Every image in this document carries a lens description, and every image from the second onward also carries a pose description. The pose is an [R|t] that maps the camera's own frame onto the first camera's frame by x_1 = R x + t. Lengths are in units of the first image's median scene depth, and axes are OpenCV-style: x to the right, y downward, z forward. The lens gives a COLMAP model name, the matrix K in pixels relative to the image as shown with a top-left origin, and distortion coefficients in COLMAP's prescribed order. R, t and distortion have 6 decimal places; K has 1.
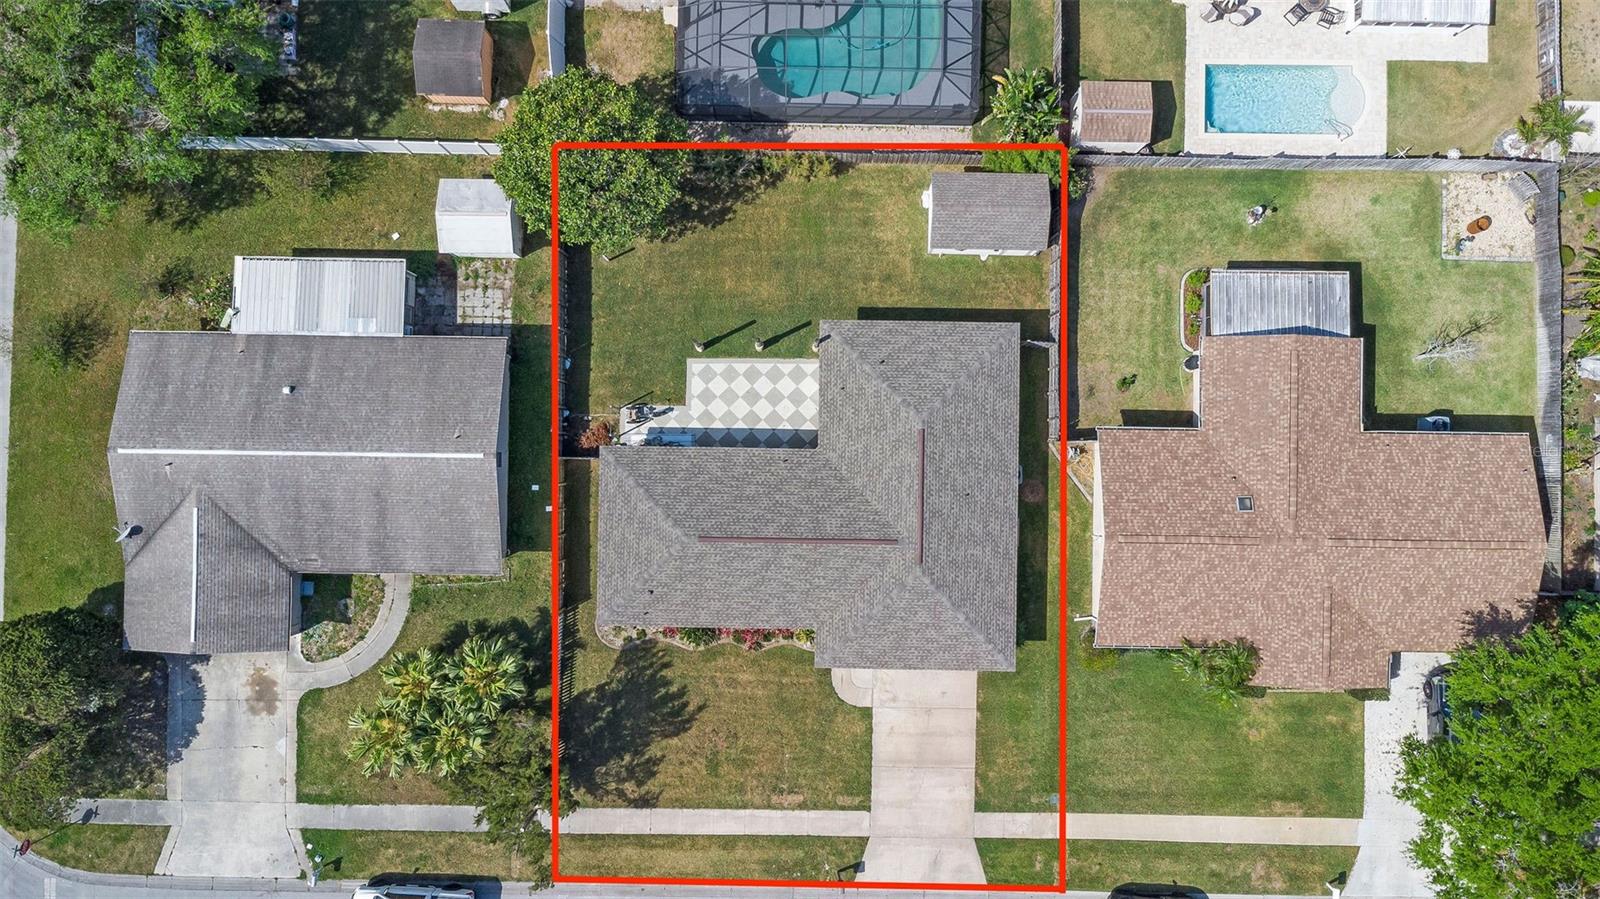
lens RADIAL K [[1160.6, 0, 799.0], [0, 1160.6, 450.2], [0, 0, 1]] dist [0.019648, -0.024227]
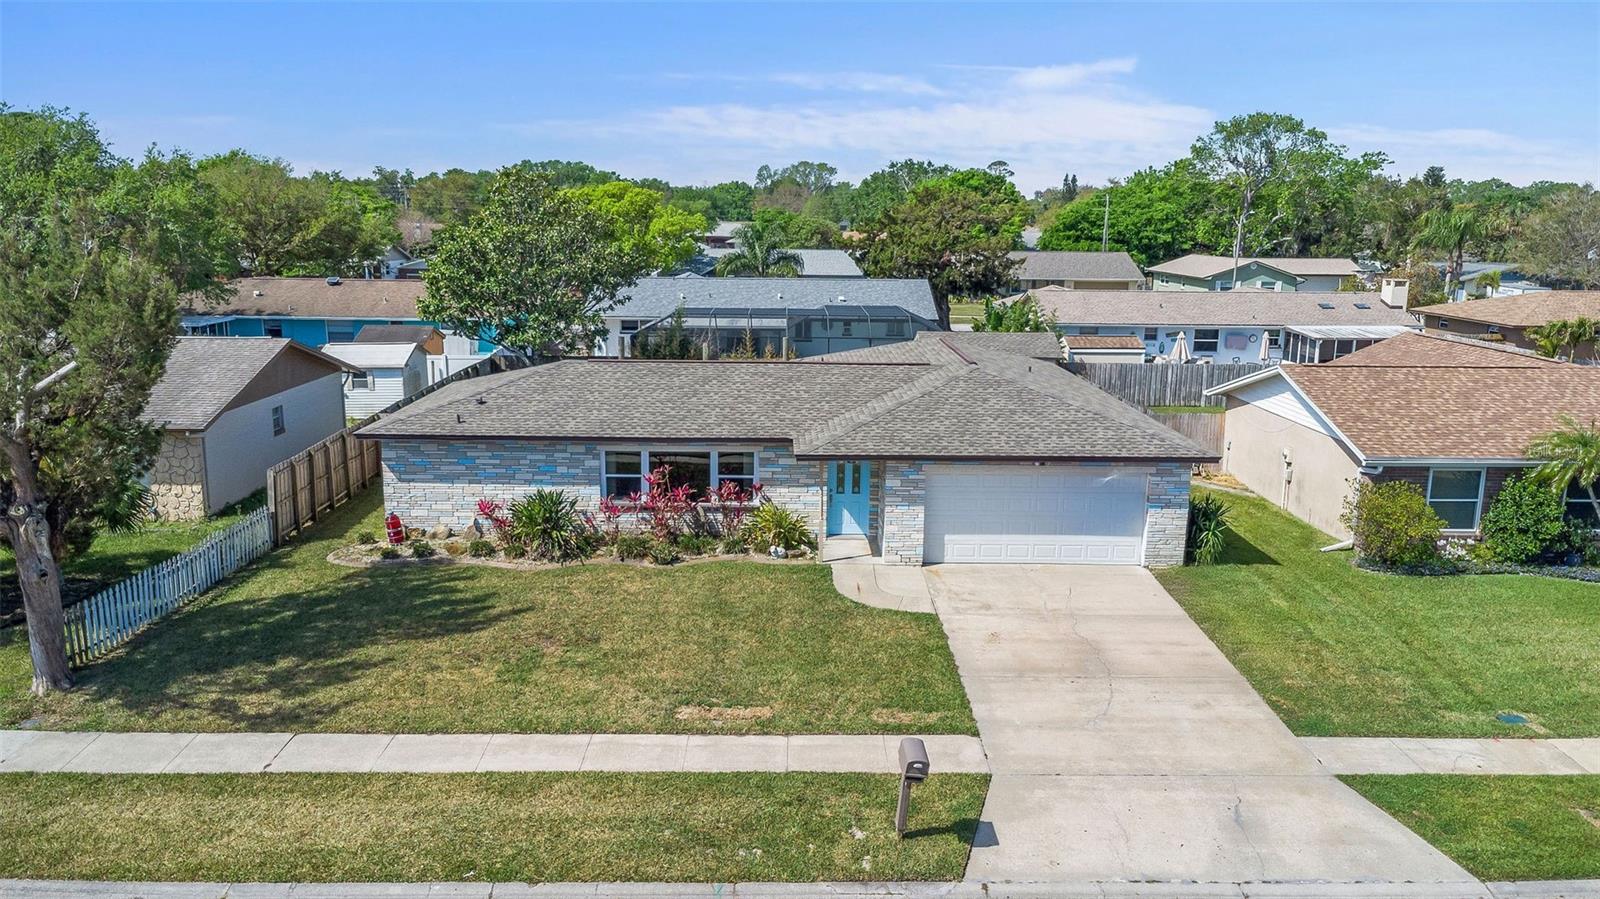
lens RADIAL K [[1160.6, 0, 800.2], [0, 1160.6, 448.8], [0, 0, 1]] dist [0.019648, -0.024227]
pose [[0.999462, 0.004243, 0.032526, 0.000633], [0.030926, 0.208595, -0.977513, 0.611098], [-0.010932, 0.977993, 0.208352, 0.856496]]
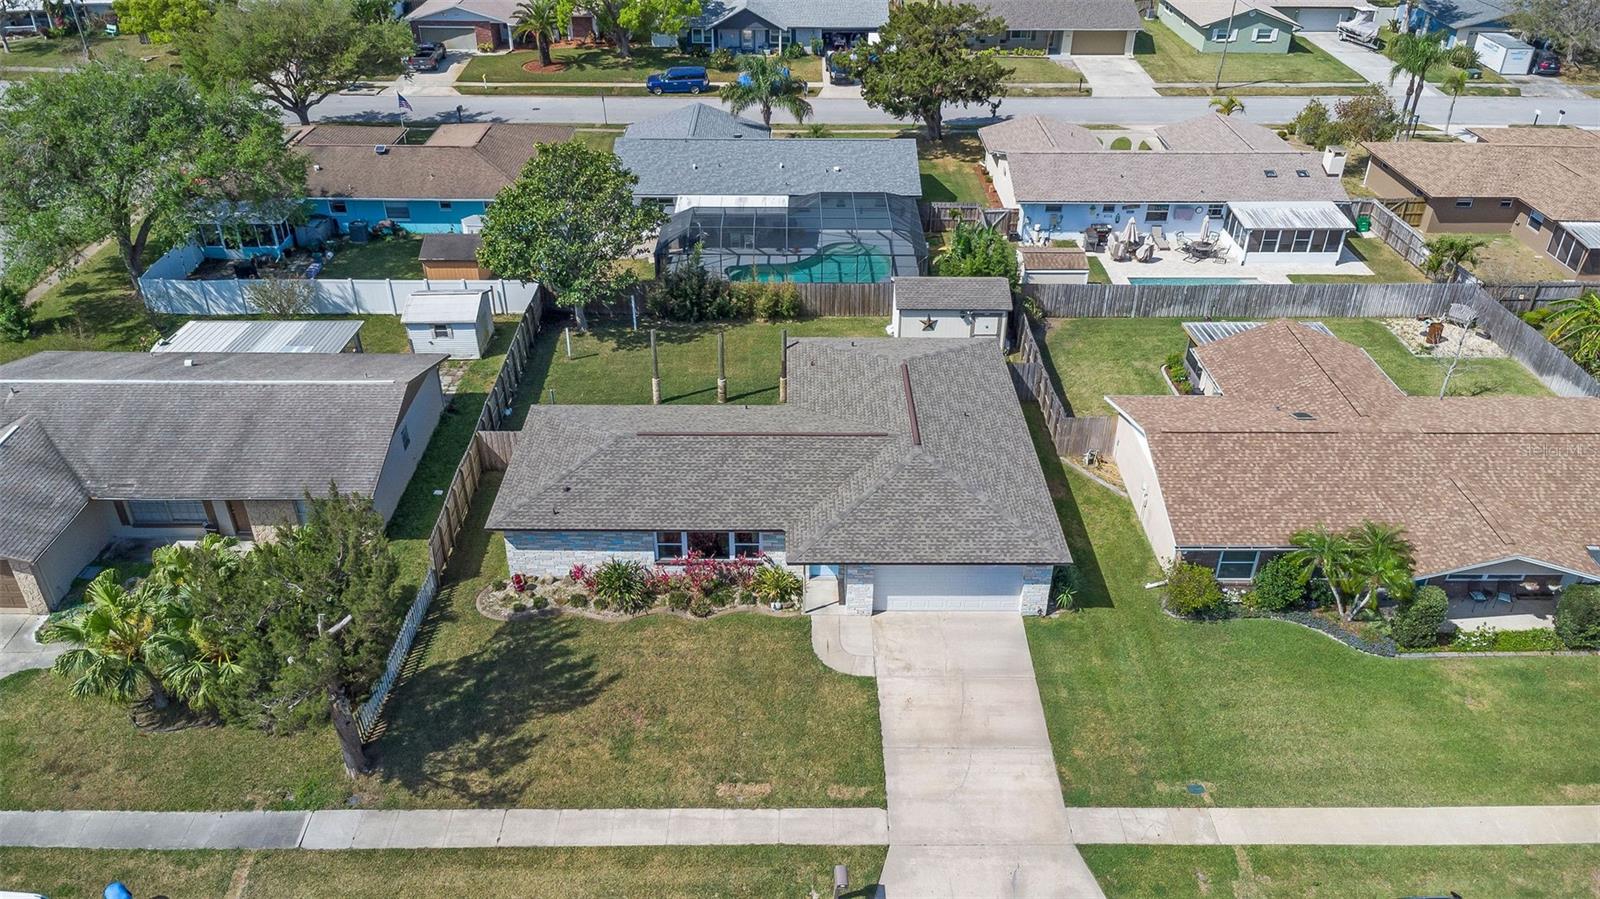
lens RADIAL K [[1160.6, 0, 800.2], [0, 1160.6, 450.8], [0, 0, 1]] dist [0.019648, -0.024227]
pose [[0.999728, -0.007181, 0.022195, 0.006749], [0.022554, 0.540569, -0.840997, 0.702153], [-0.005959, 0.841269, 0.540584, 0.538517]]
